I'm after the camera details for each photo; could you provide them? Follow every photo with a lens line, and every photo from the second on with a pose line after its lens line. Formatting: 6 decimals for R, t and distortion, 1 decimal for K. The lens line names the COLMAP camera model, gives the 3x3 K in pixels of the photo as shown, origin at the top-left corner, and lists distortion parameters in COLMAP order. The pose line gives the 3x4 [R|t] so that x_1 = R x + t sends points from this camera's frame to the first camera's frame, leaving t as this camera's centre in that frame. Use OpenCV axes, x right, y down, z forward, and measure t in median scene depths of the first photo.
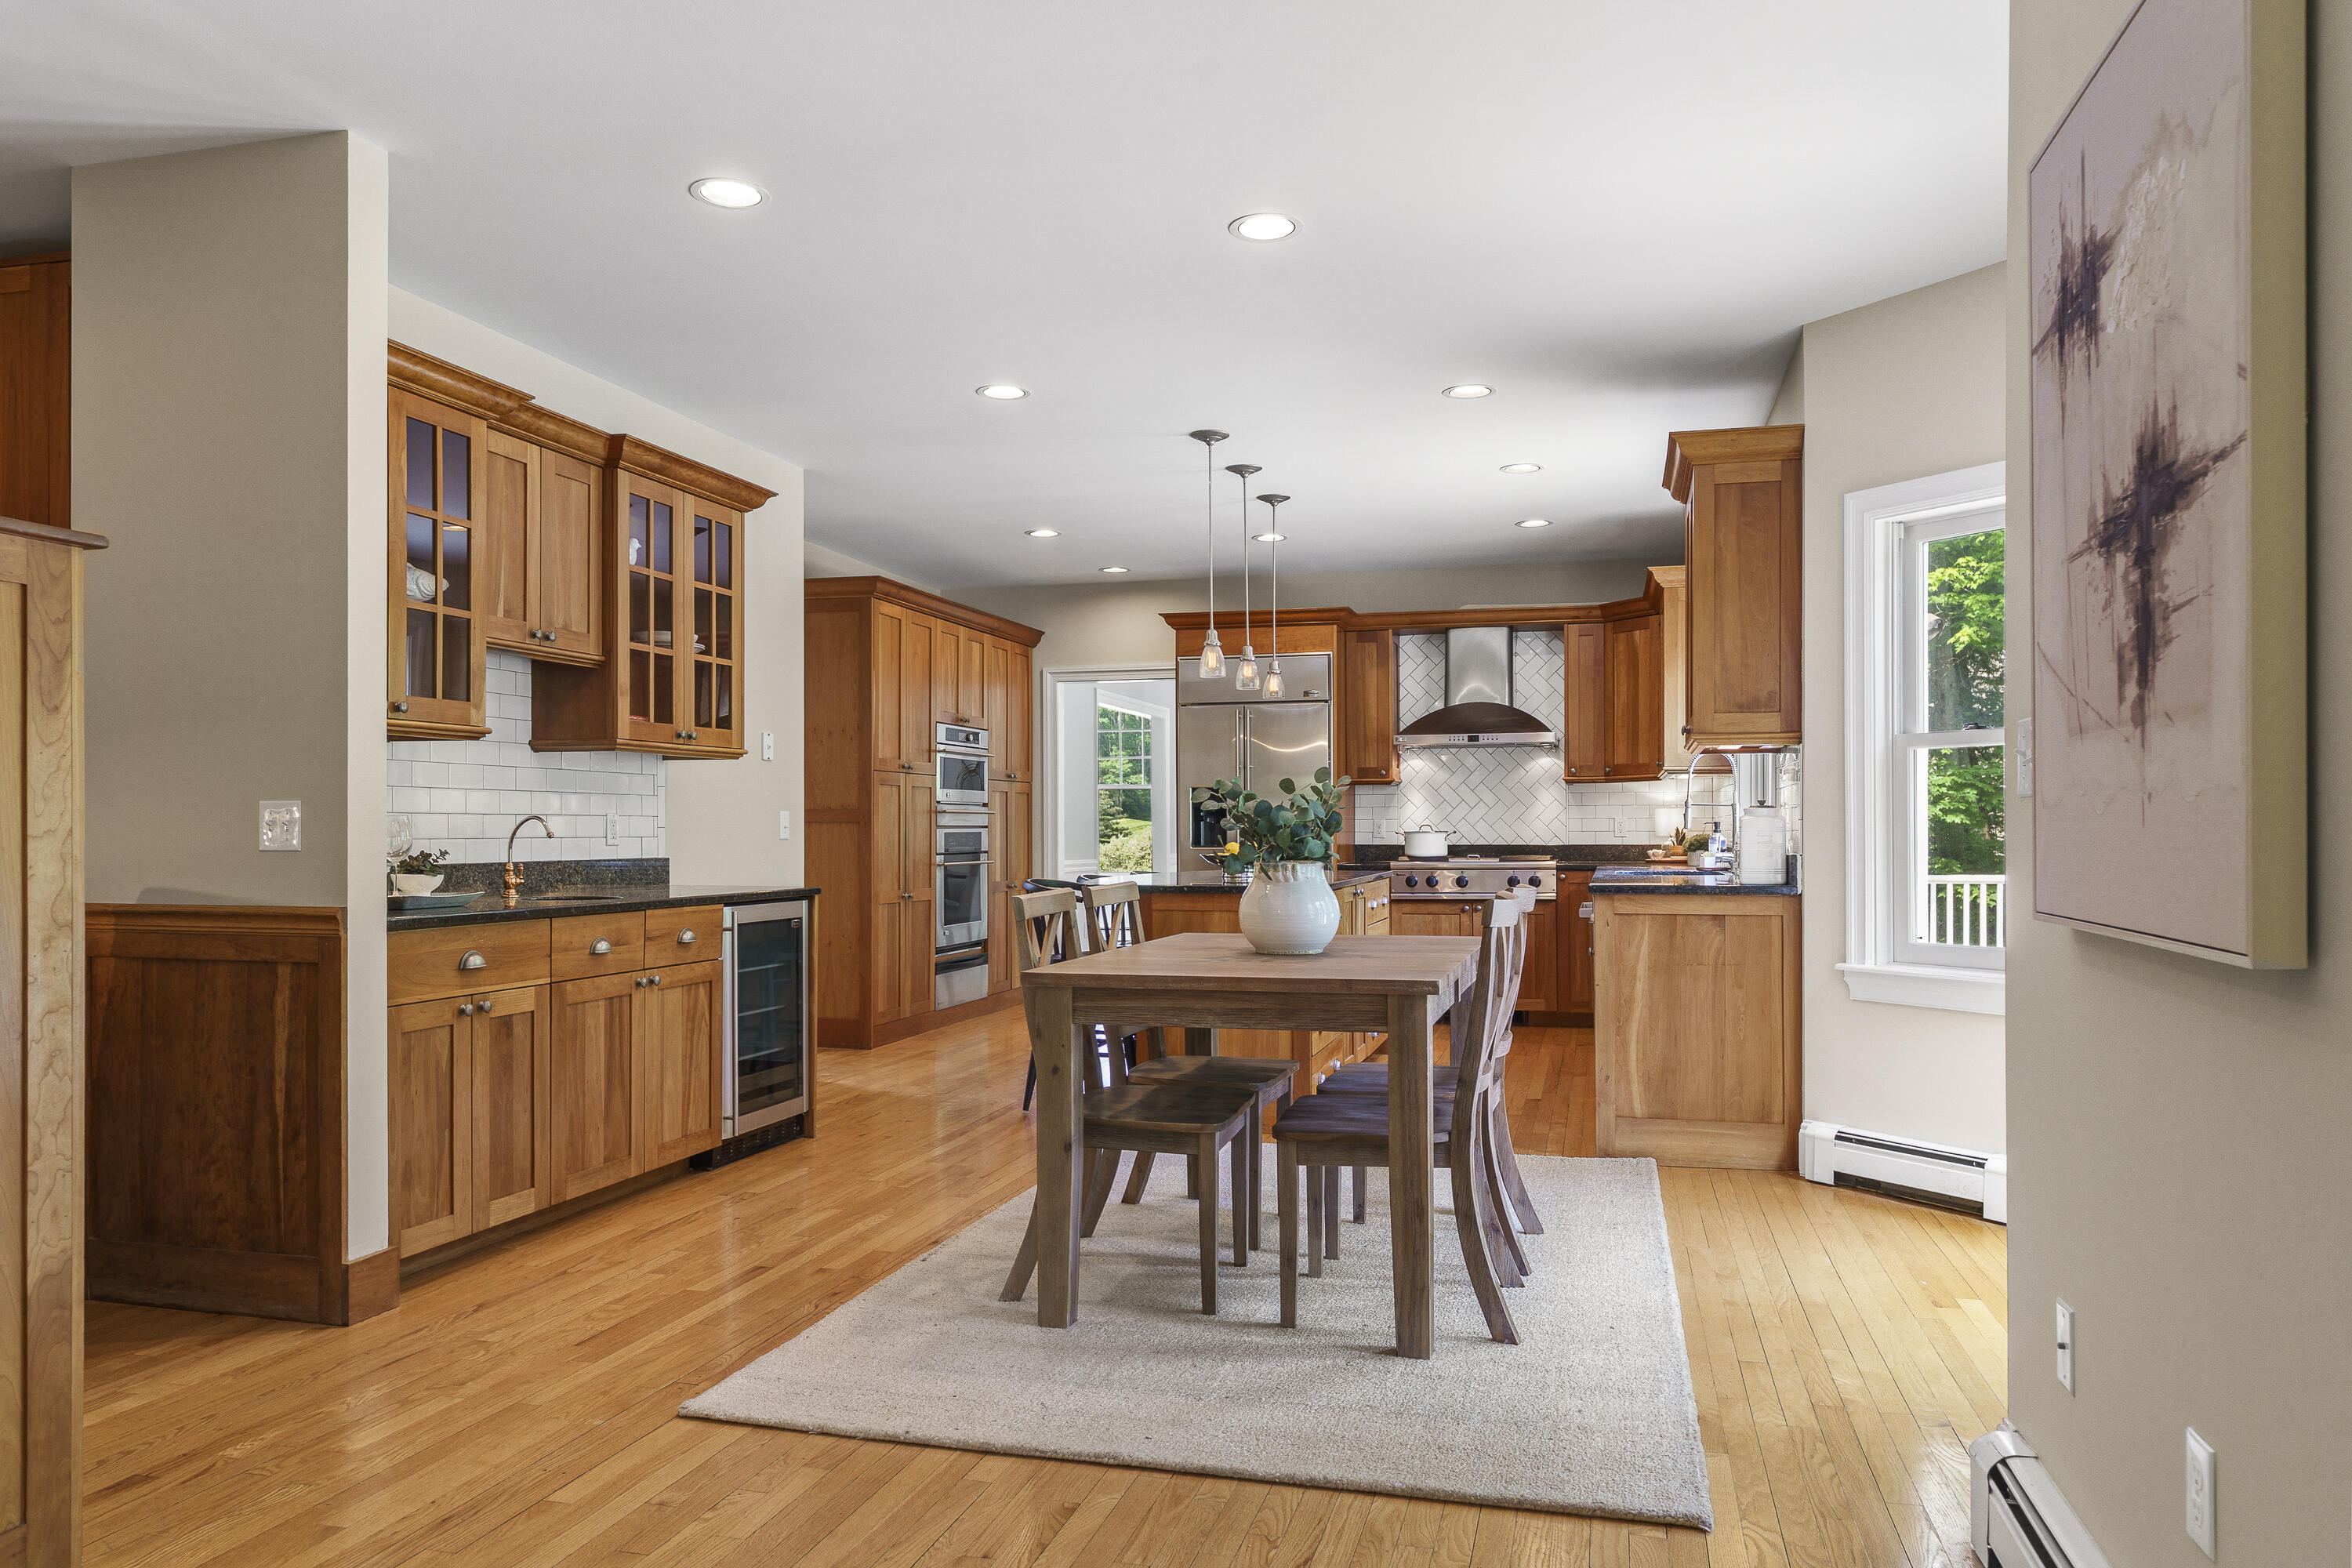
lens RADIAL K [[1569.6, 0, 1177.0], [0, 1569.6, 798.0], [0, 0, 1]] dist [-0.002341, 0.002843]
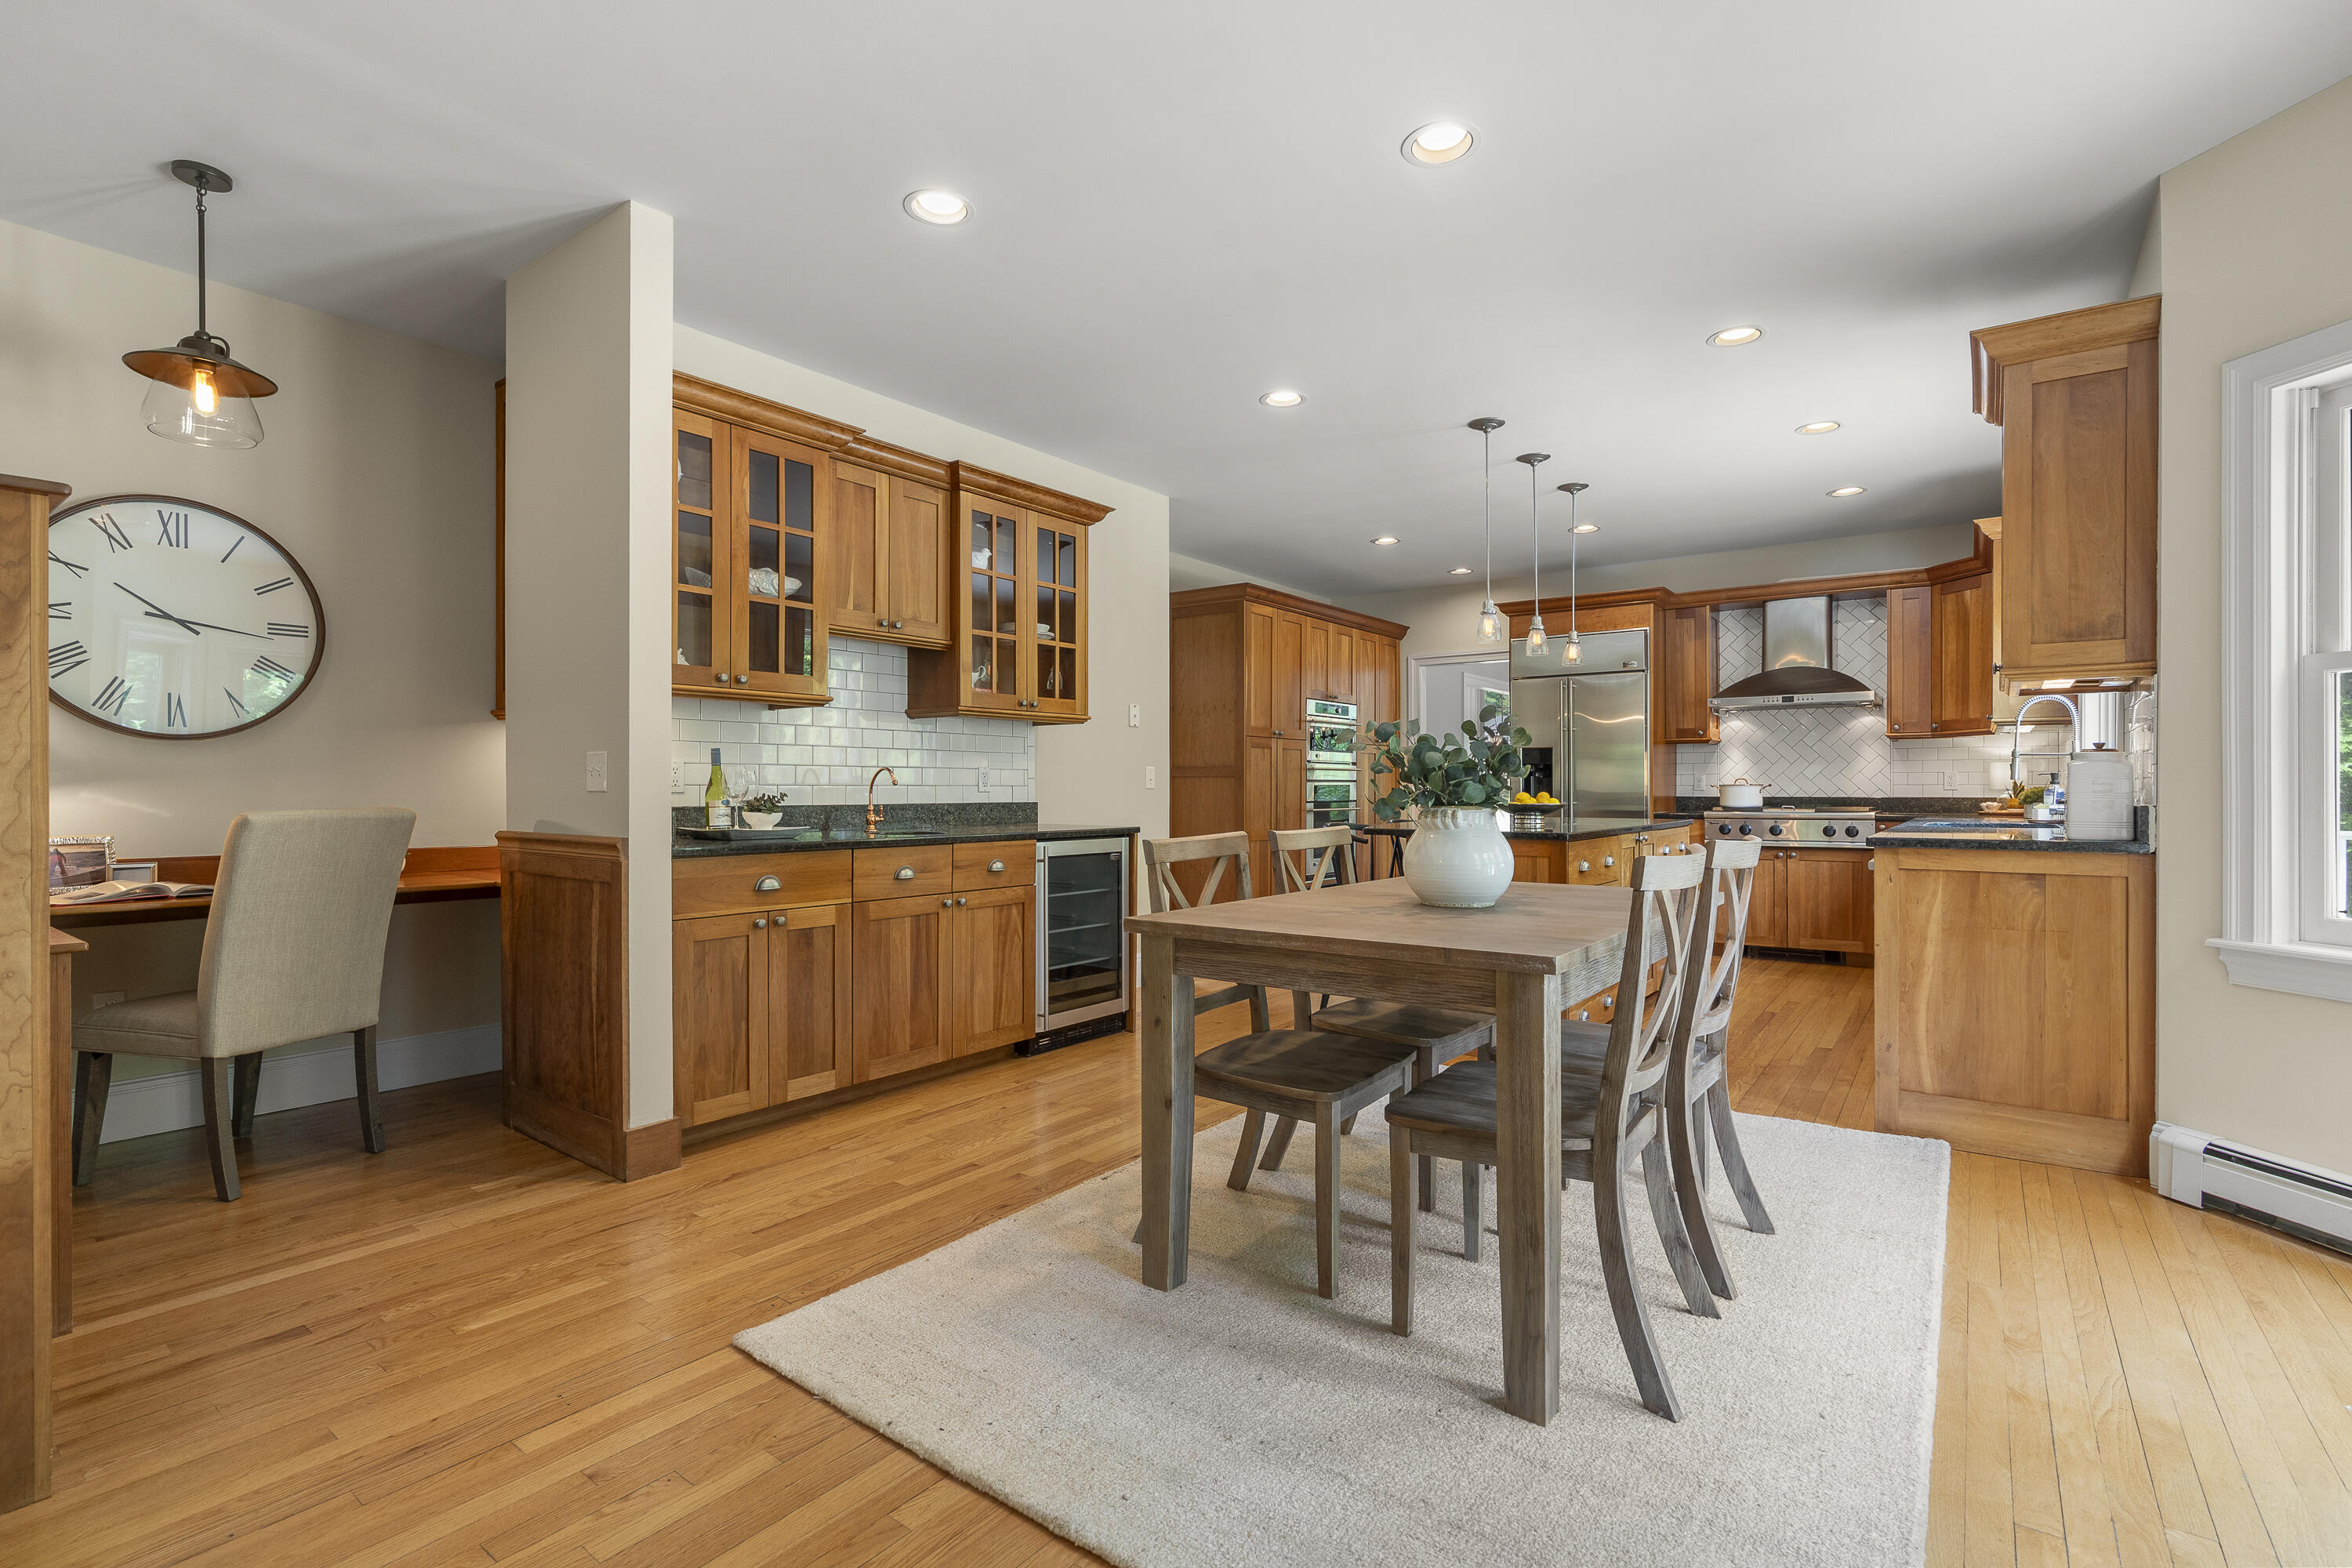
lens RADIAL K [[1073.7, 0, 1171.4], [0, 1073.7, 779.8], [0, 0, 1]] dist [-0.008074, 0.003169]
pose [[0.929250, -0.001320, -0.369449, 0.129183], [0.005899, 0.999919, 0.011263, 0.013620], [0.369404, -0.012645, 0.929183, 0.295000]]
